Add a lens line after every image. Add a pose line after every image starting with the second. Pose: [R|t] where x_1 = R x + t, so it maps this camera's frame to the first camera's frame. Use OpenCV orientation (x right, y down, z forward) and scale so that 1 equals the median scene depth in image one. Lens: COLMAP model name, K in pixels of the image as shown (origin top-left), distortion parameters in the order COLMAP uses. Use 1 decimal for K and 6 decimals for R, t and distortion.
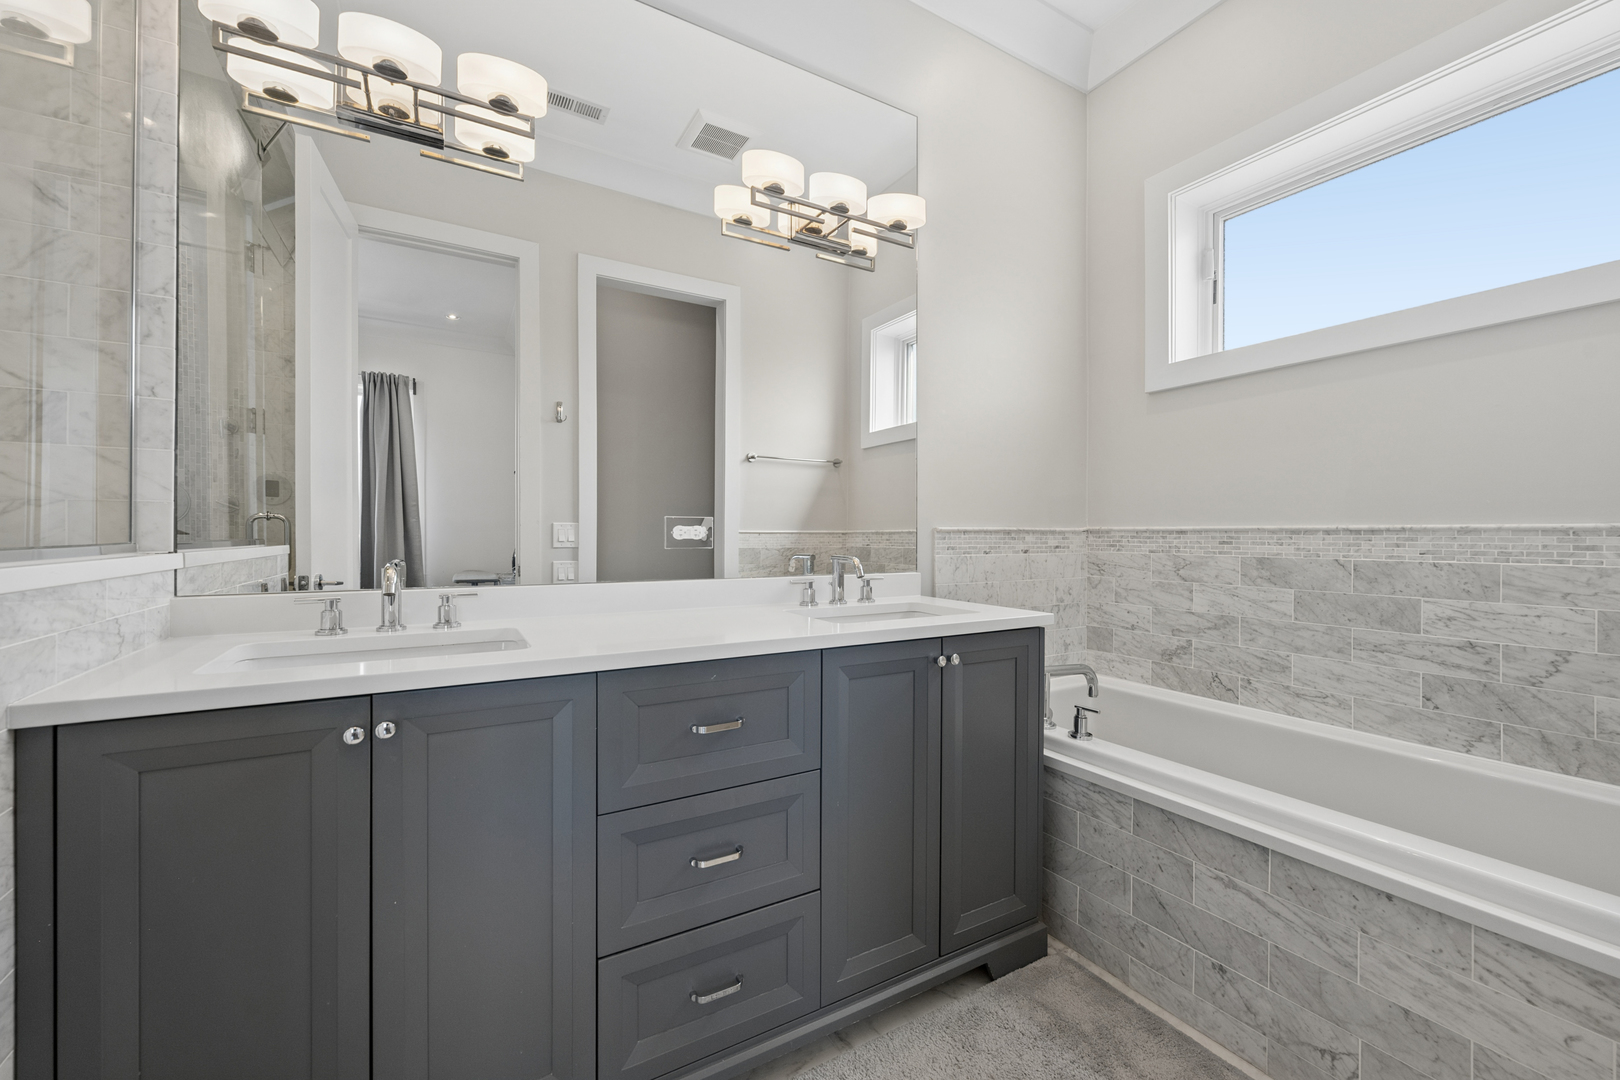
lens RADIAL K [[660.4, 0, 820.1], [0, 660.4, 537.2], [0, 0, 1]] dist [-0.007376, 0.001881]
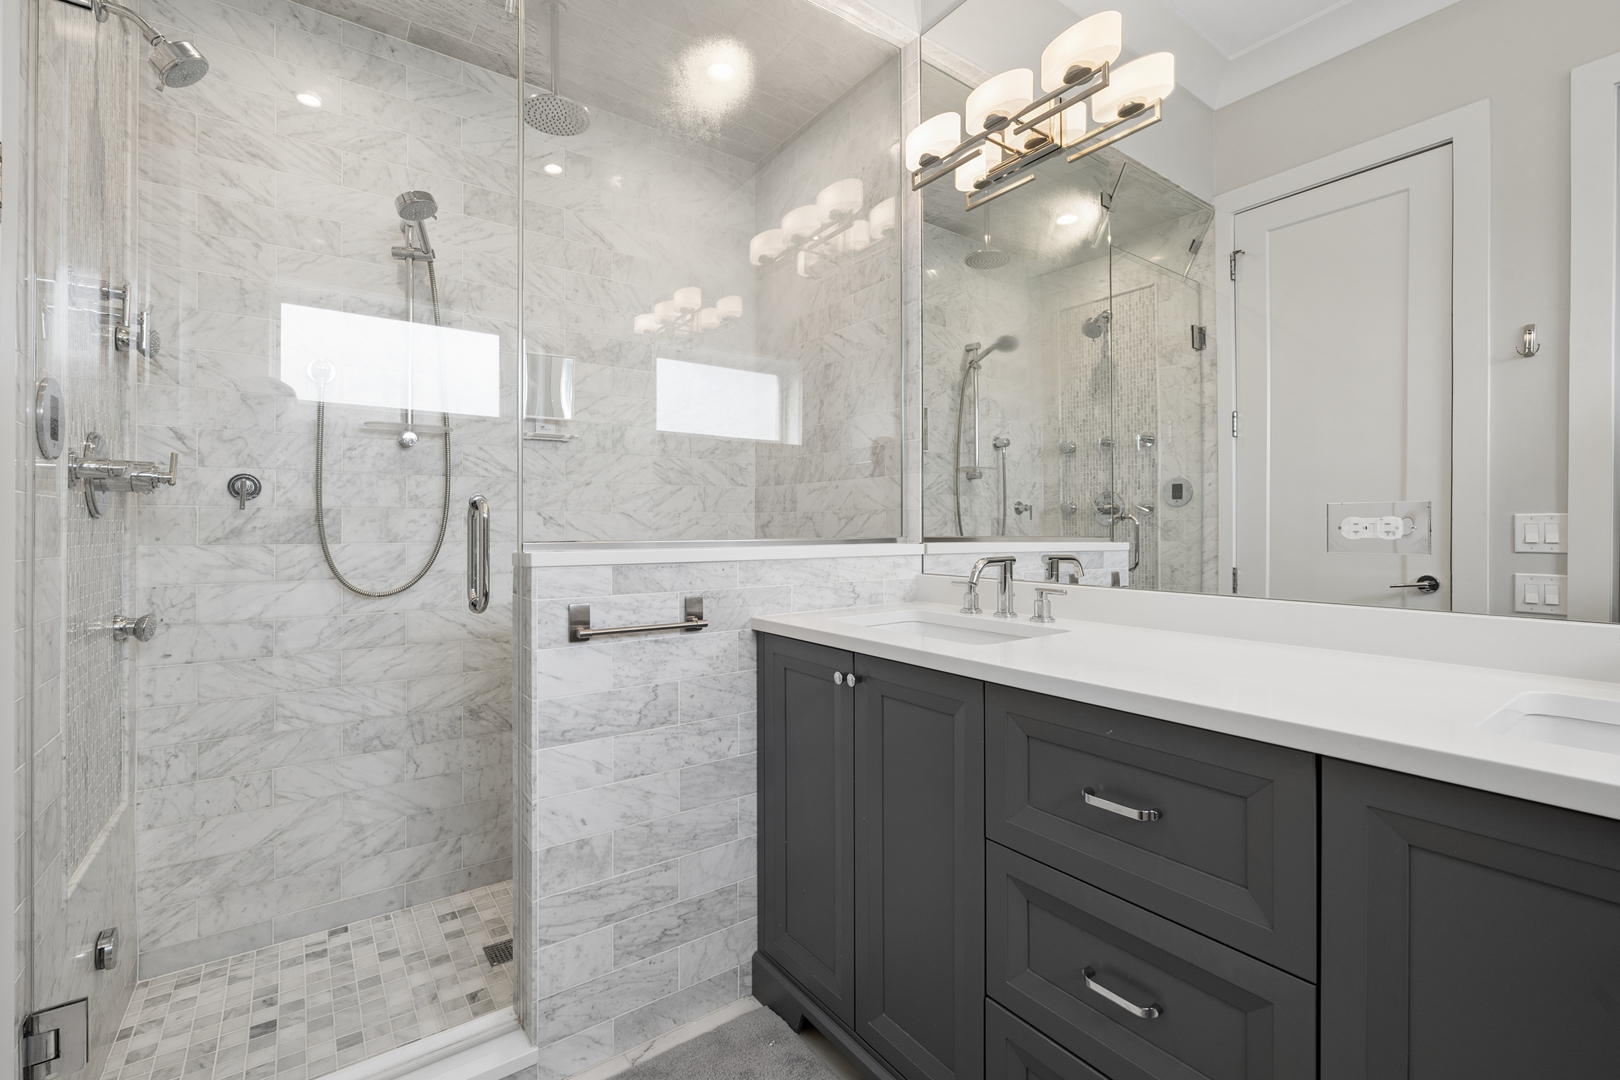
lens RADIAL K [[716.2, 0, 820.4], [0, 716.2, 532.6], [0, 0, 1]] dist [-0.002737, 0.001278]
pose [[0.086356, -0.001997, -0.996262, 0.536045], [-0.005087, 0.999984, -0.002445, 0.003300], [0.996251, 0.005279, 0.086345, 0.586012]]
